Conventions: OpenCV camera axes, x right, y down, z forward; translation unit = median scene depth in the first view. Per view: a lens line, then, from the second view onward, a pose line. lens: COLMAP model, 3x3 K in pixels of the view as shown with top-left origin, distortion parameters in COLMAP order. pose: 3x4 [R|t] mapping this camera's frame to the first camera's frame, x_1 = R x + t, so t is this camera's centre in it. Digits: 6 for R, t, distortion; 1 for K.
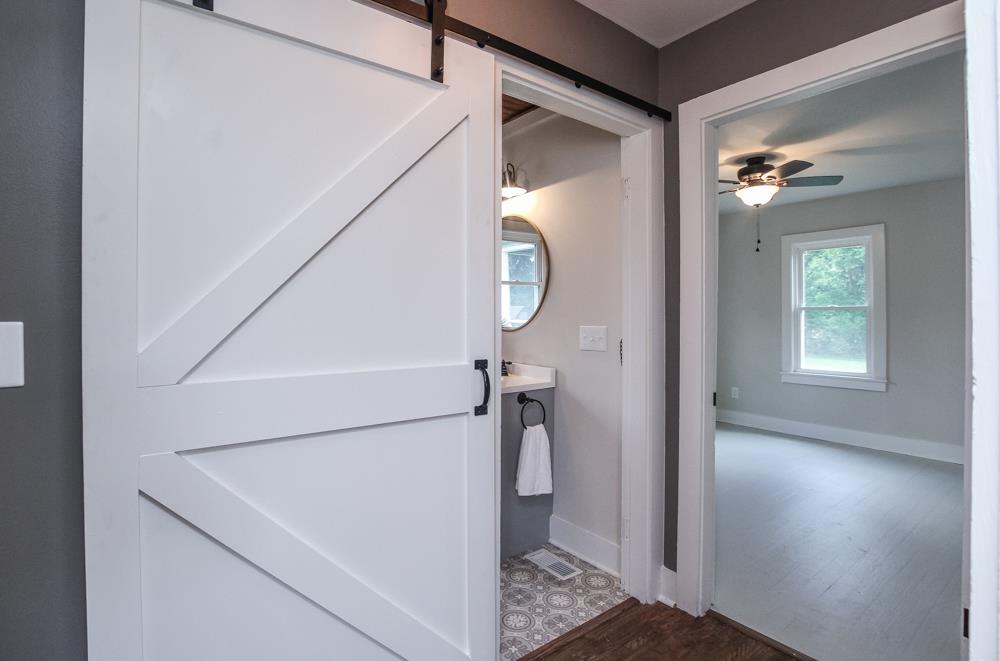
lens RADIAL K [[486.0, 0, 500.0], [0, 486.0, 330.5], [0, 0, 1]] dist [0.001262, 0.000327]
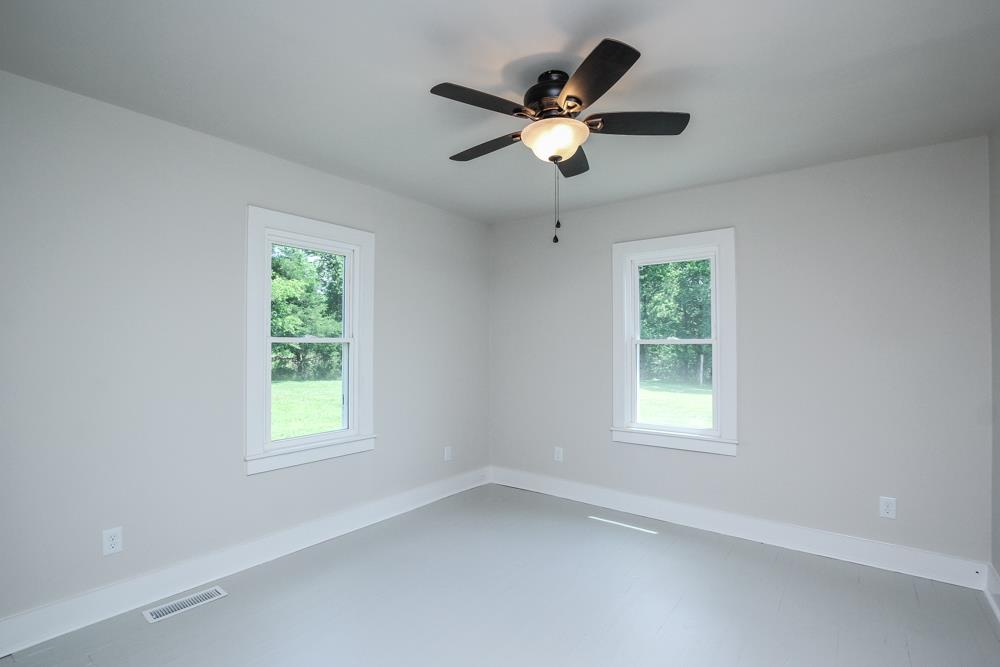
lens RADIAL K [[477.2, 0, 501.0], [0, 477.2, 345.4], [0, 0, 1]] dist [-0.024805, 0.000248]
pose [[0.967391, 0.009252, 0.253118, 0.235054], [-0.004009, 0.999767, -0.021222, -0.024095], [-0.253256, 0.019515, 0.967203, 0.349193]]
